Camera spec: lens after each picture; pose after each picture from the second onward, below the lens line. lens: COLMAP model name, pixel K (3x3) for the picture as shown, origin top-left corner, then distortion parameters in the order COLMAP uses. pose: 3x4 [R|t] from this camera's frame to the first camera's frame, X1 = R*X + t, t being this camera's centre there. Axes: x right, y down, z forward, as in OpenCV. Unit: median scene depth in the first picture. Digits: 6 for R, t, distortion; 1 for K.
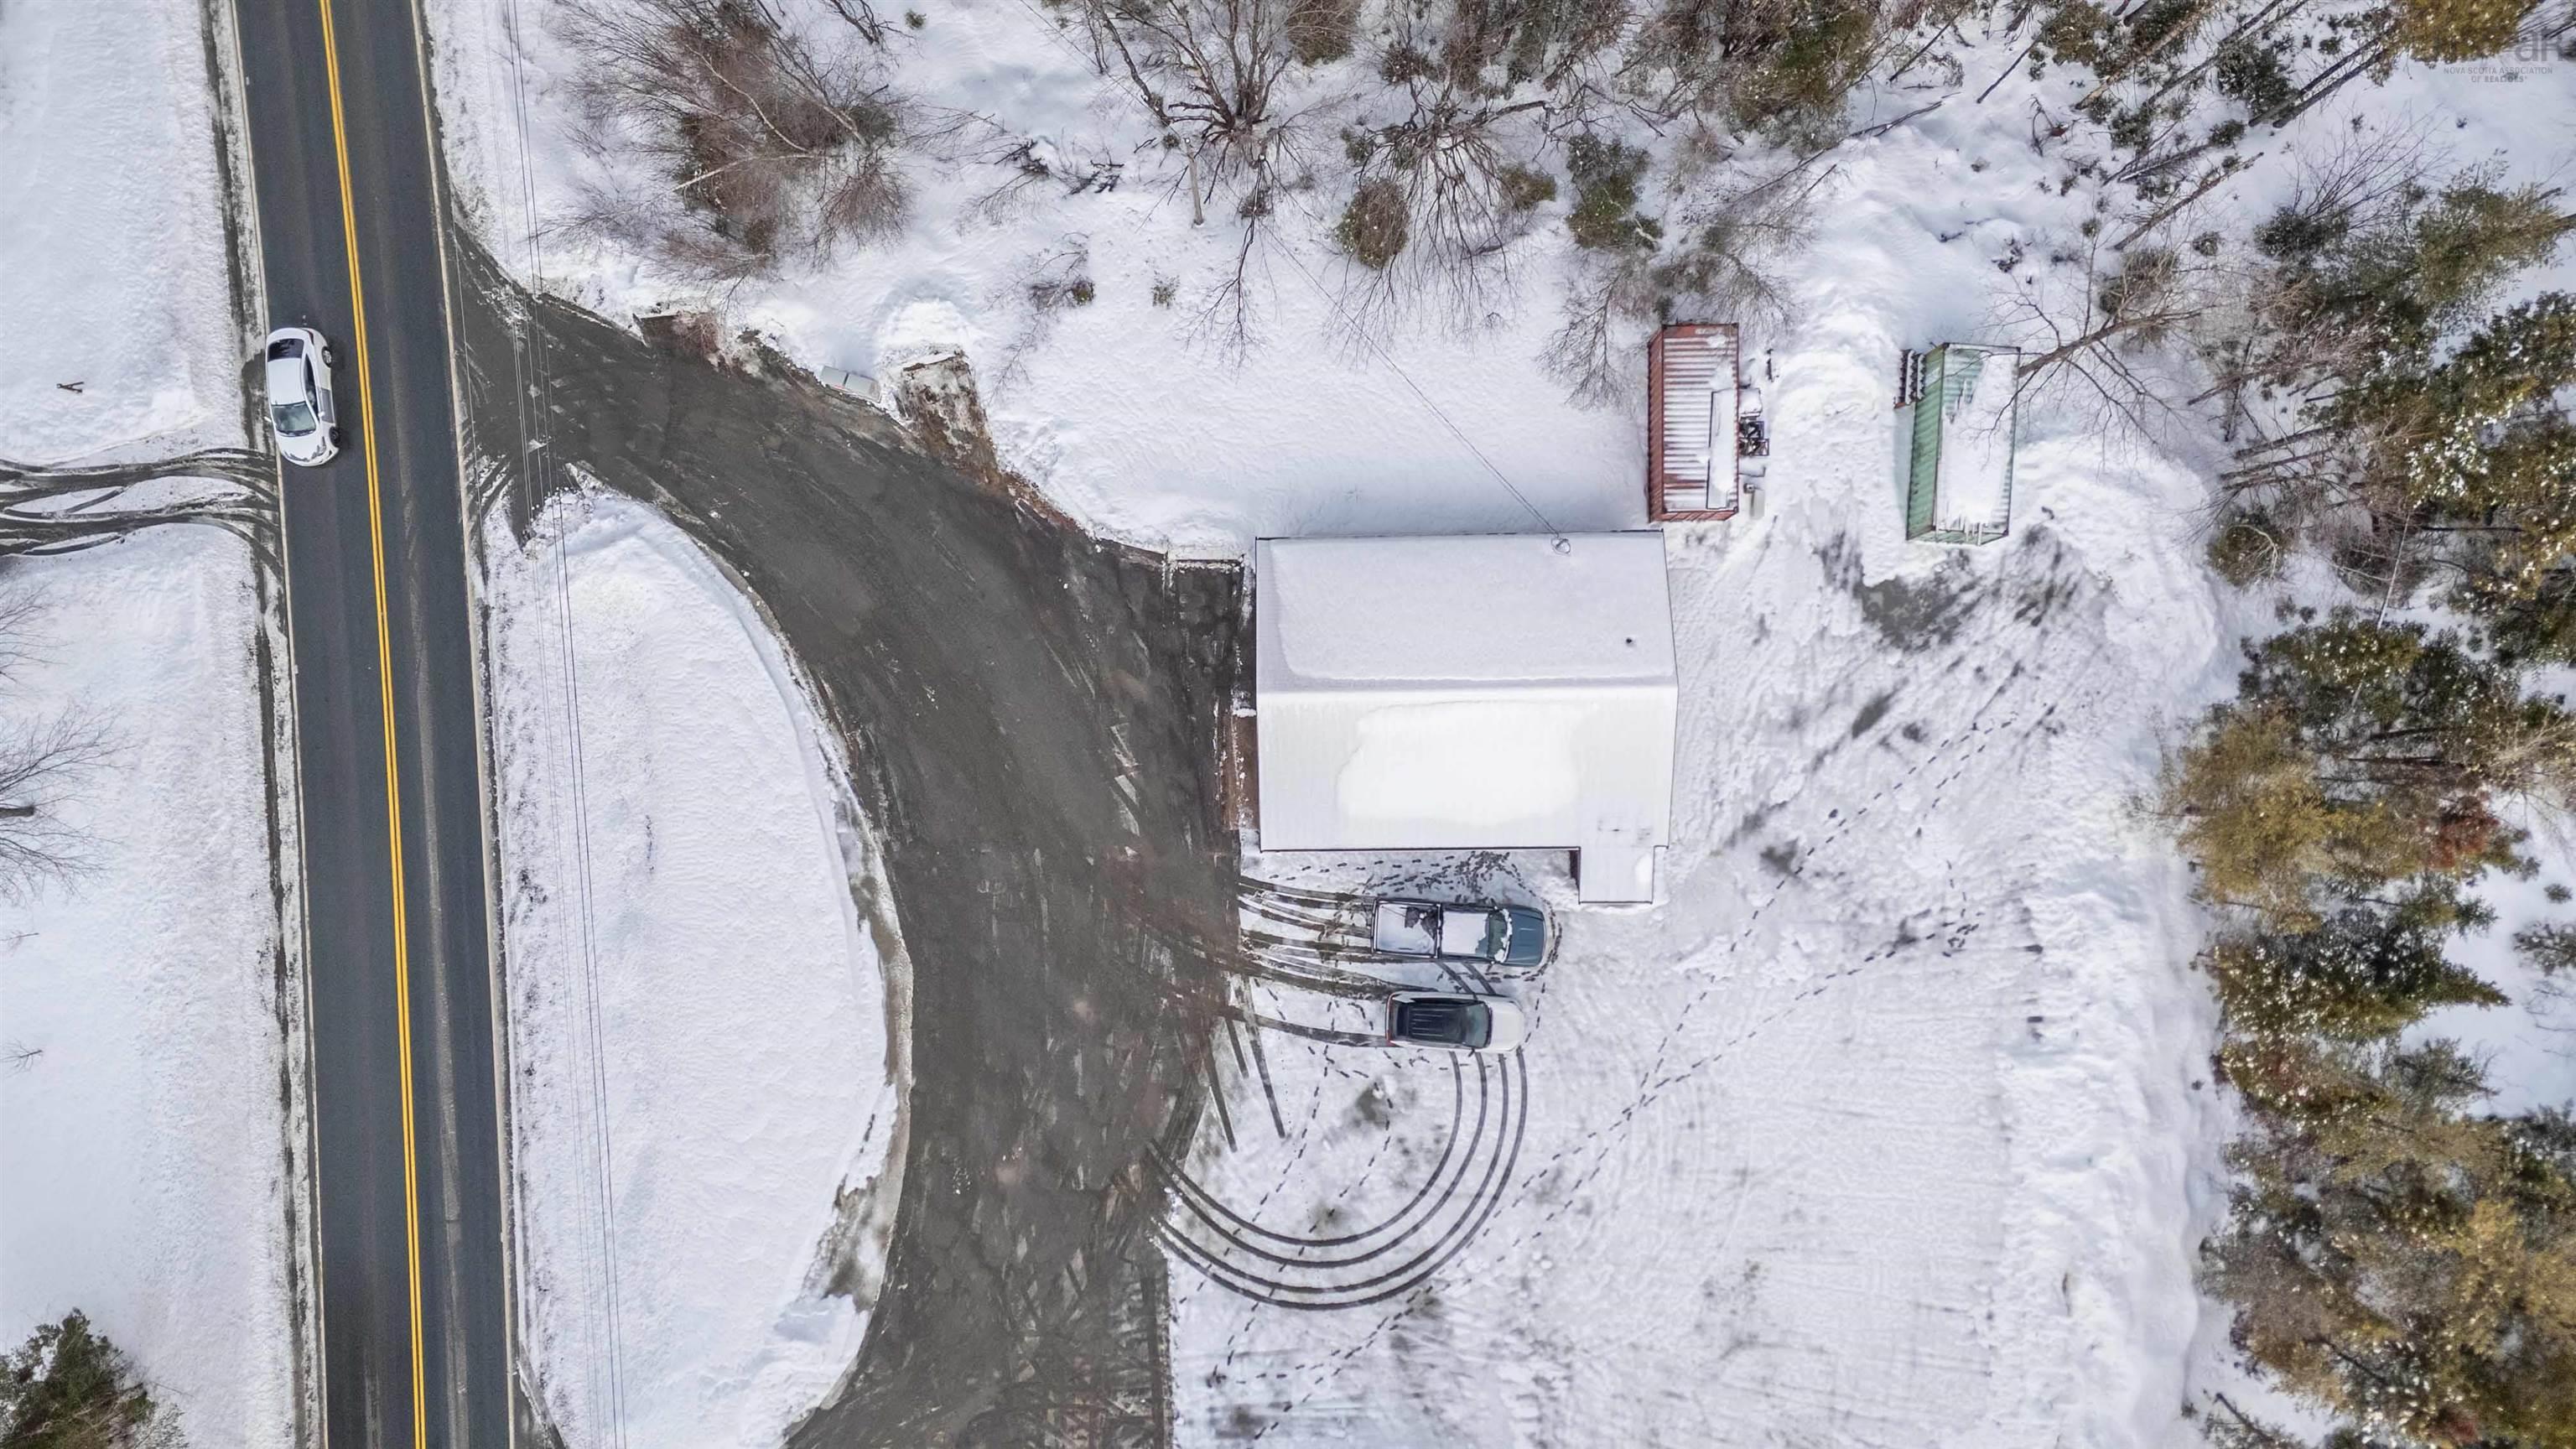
lens RADIAL K [[1881.6, 0, 1285.1], [0, 1881.6, 721.8], [0, 0, 1]] dist [0.091609, -0.089941]
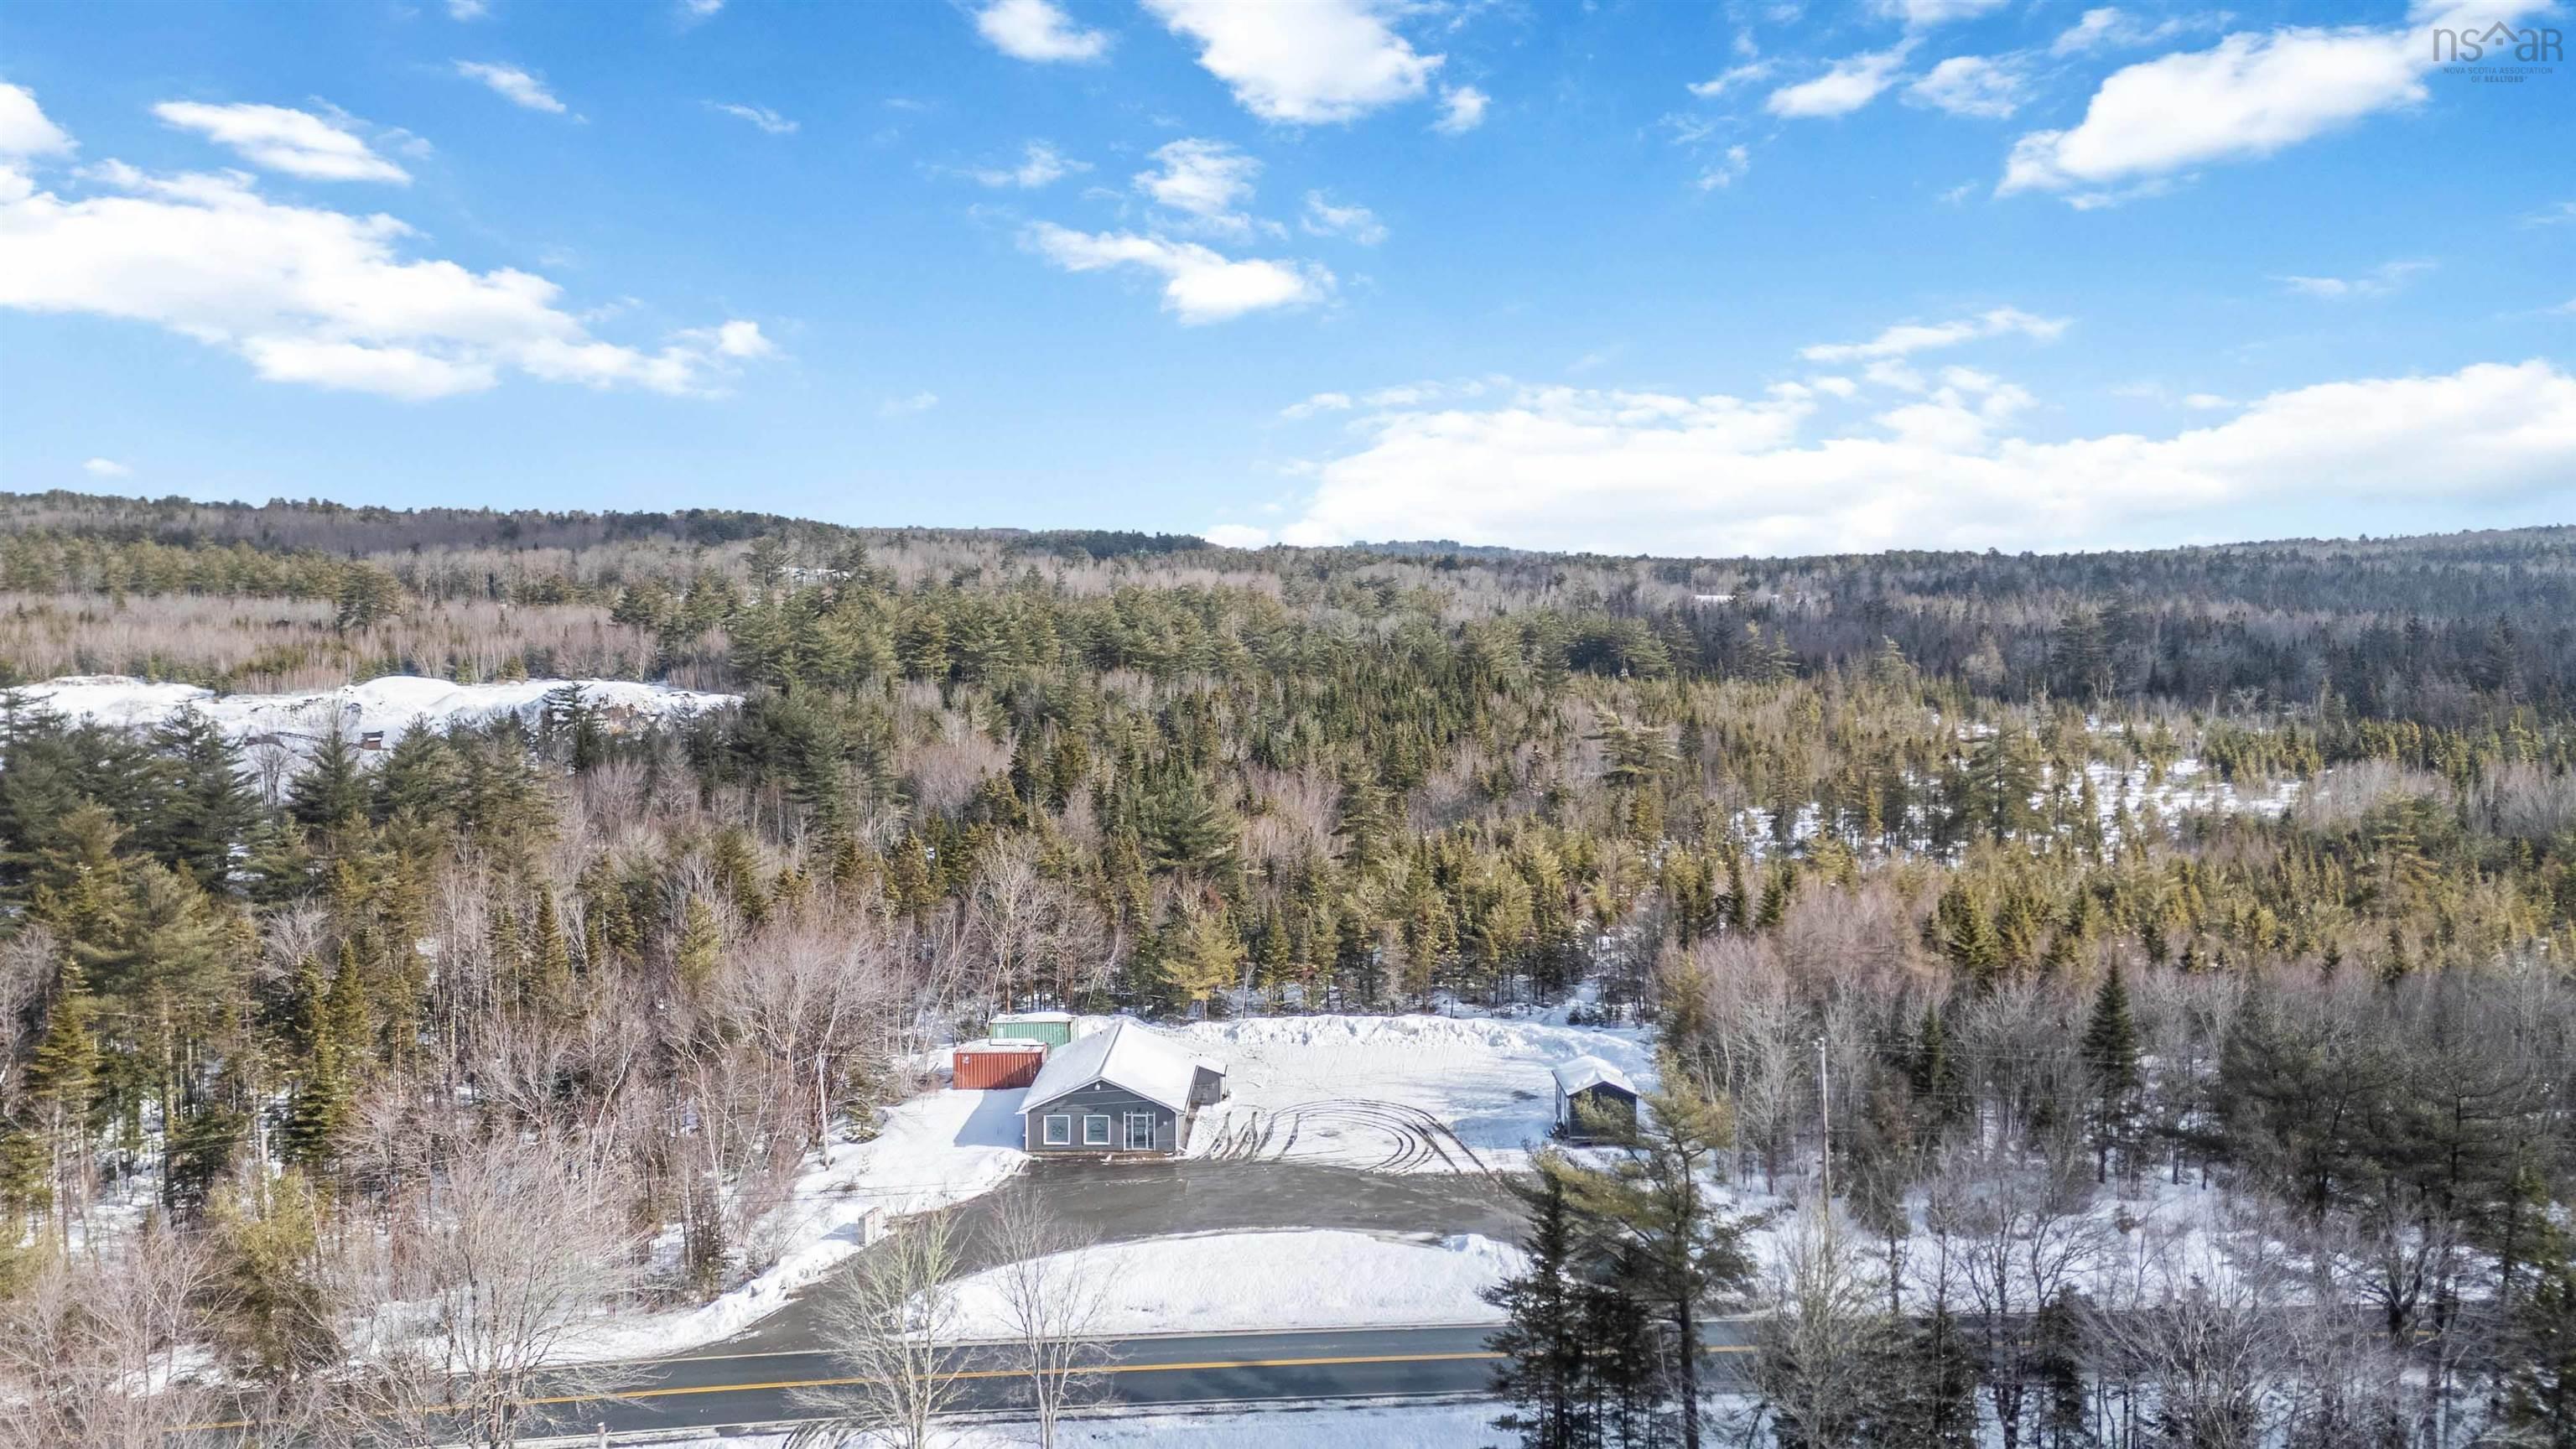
lens RADIAL K [[1881.6, 0, 1288.5], [0, 1881.6, 727.4], [0, 0, 1]] dist [0.091609, -0.089941]
pose [[0.038541, -0.076817, 0.996300, -1.786426], [0.999188, 0.014707, -0.037519, 0.227760], [-0.011771, 0.996937, 0.077321, 0.453052]]
